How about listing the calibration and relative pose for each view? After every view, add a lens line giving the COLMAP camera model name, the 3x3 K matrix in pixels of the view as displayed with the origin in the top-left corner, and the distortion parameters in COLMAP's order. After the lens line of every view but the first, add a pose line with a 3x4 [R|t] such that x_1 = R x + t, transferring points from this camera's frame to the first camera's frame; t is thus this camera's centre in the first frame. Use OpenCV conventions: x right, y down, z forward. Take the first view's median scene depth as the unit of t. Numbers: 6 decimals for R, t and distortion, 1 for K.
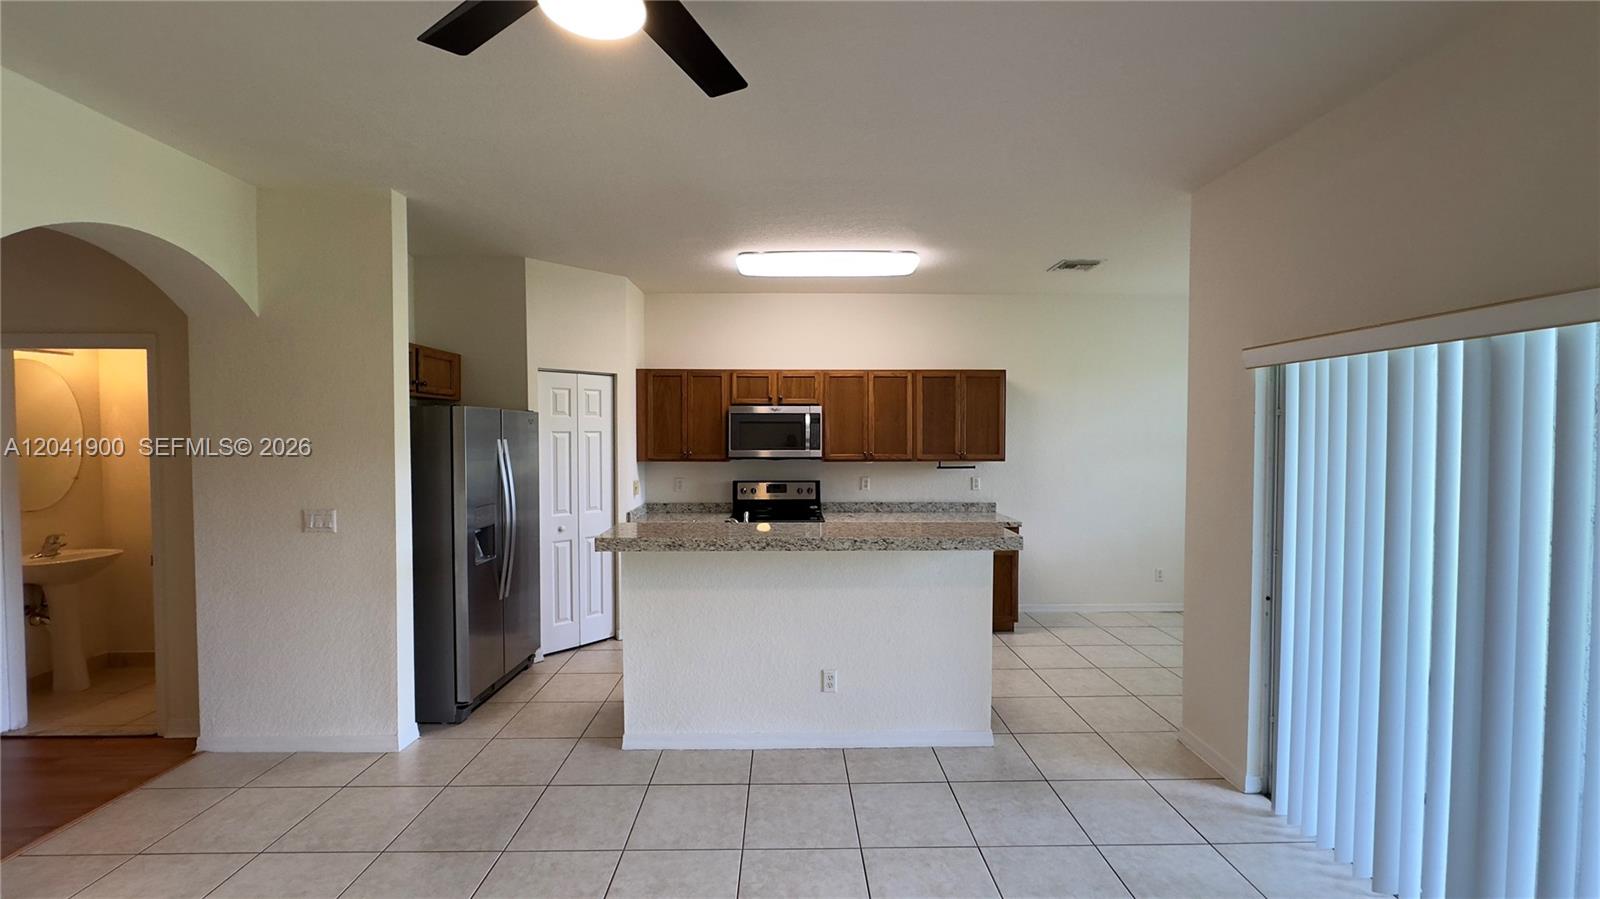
lens RADIAL K [[636.0, 0, 799.4], [0, 636.0, 451.9], [0, 0, 1]] dist [-0.004205, 0.001179]
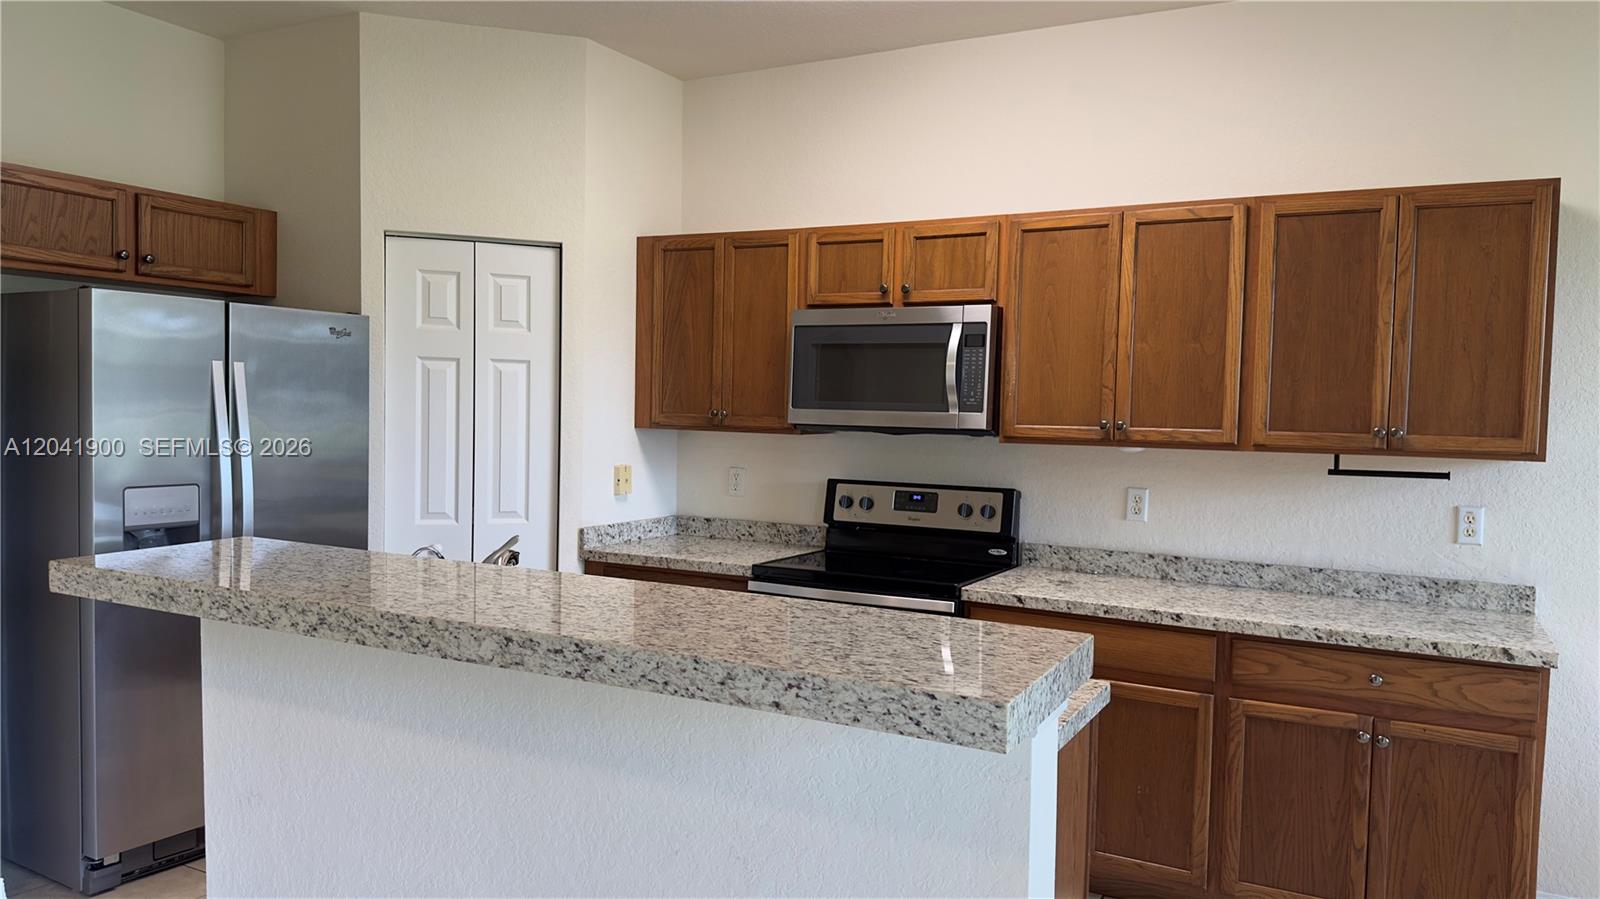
lens RADIAL K [[1108.4, 0, 798.2], [0, 1108.4, 458.0], [0, 0, 1]] dist [0.111768, -0.188566]
pose [[0.870391, 0.043862, -0.490404, 0.276600], [-0.038331, 0.999038, 0.021324, 0.015497], [0.490867, 0.000237, 0.871235, 0.315211]]
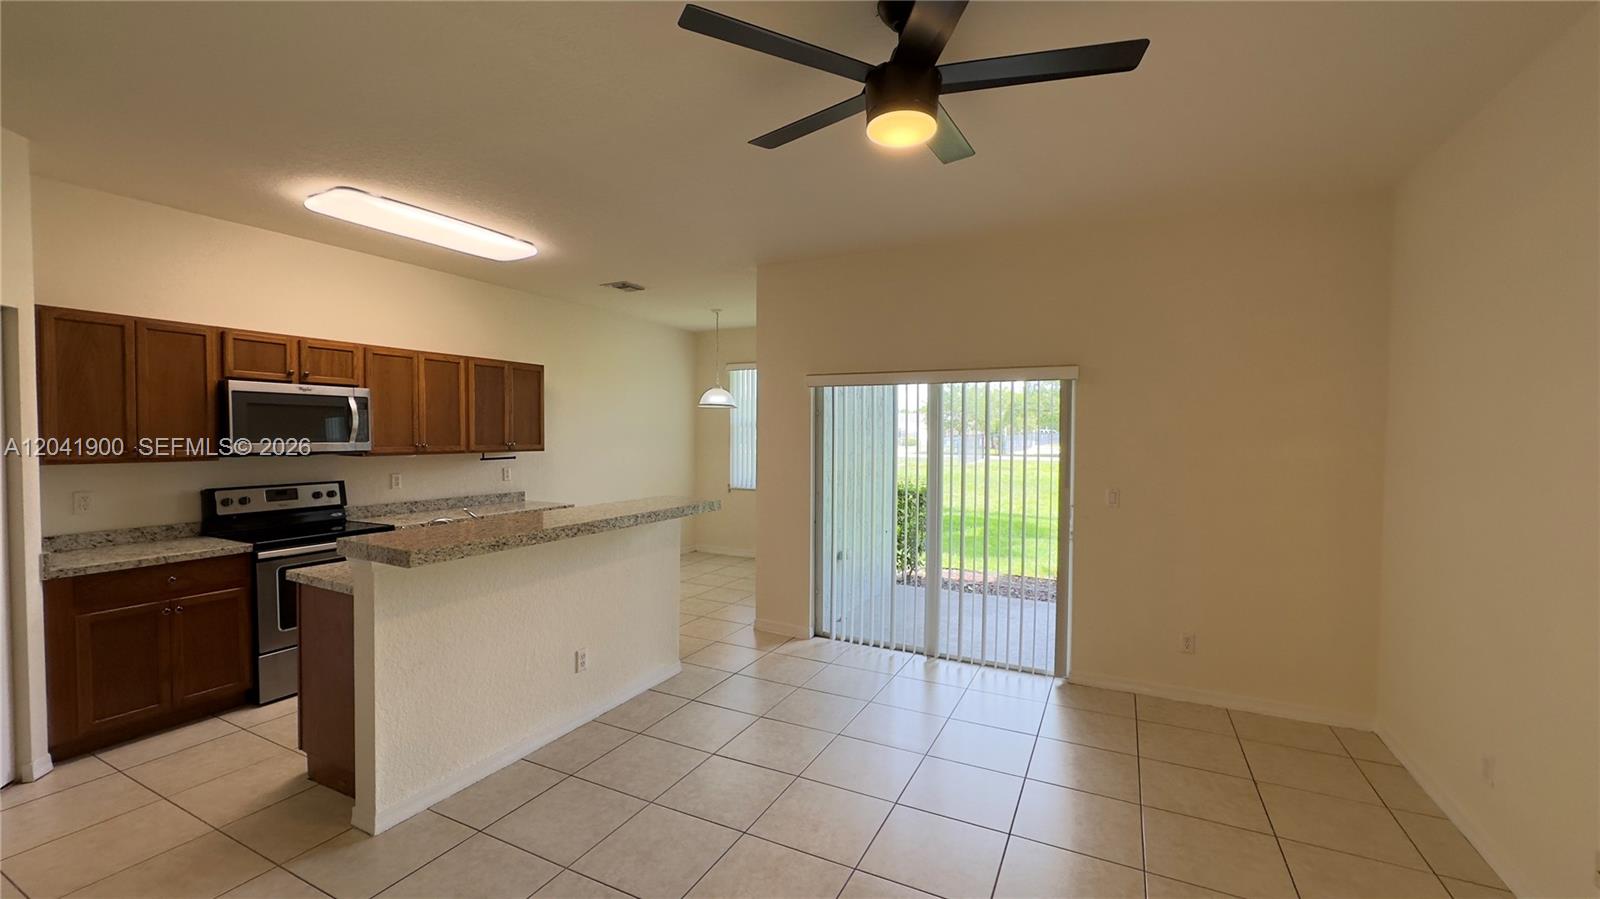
lens RADIAL K [[636.0, 0, 799.4], [0, 636.0, 451.9], [0, 0, 1]] dist [-0.004205, 0.001179]
pose [[0.469842, -0.023752, 0.882431, -0.423850], [0.019010, 0.999678, 0.016786, 0.006676], [-0.882546, 0.008889, 0.470142, 0.121475]]
